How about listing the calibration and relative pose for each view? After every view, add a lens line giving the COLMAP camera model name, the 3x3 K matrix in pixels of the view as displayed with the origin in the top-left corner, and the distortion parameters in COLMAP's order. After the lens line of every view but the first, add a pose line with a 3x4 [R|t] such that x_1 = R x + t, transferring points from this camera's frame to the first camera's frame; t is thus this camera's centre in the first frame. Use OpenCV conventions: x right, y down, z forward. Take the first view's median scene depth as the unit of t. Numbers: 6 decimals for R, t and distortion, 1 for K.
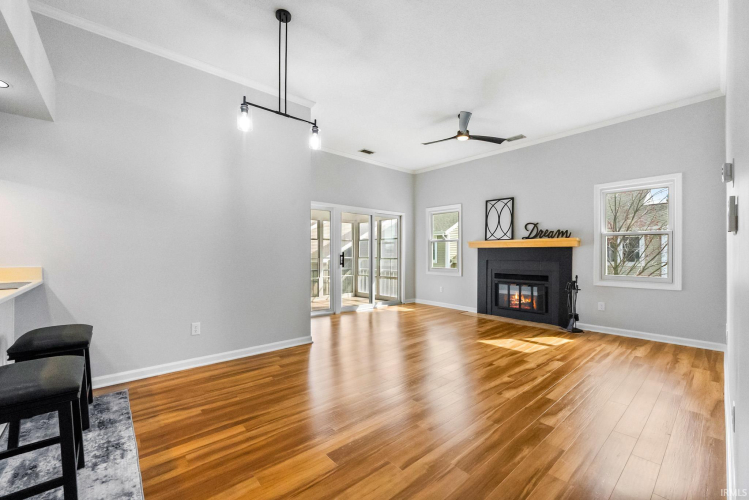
lens RADIAL K [[309.2, 0, 374.5], [0, 309.2, 250.0], [0, 0, 1]] dist [0.001870, 0.000301]
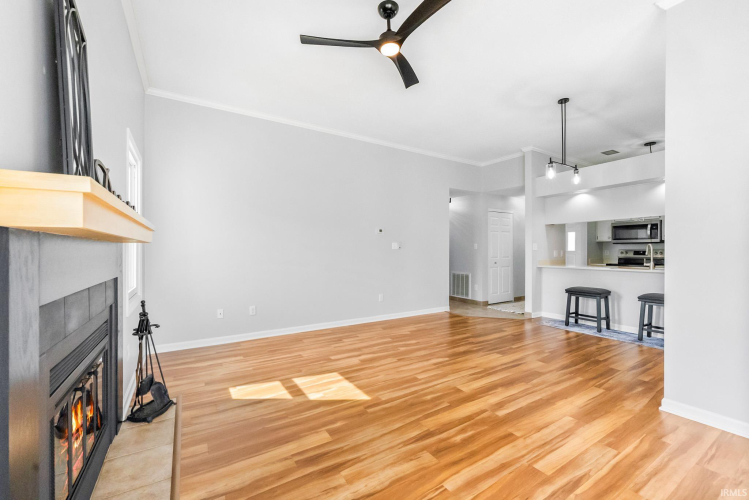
lens RADIAL K [[305.4, 0, 374.5], [0, 305.4, 250.0], [0, 0, 1]] dist [-0.000047, -0.000012]
pose [[-0.986757, -0.002566, 0.162184, 0.304509], [-0.004355, 0.999933, -0.010680, 0.007138], [-0.162145, -0.011245, -0.986703, 2.111339]]
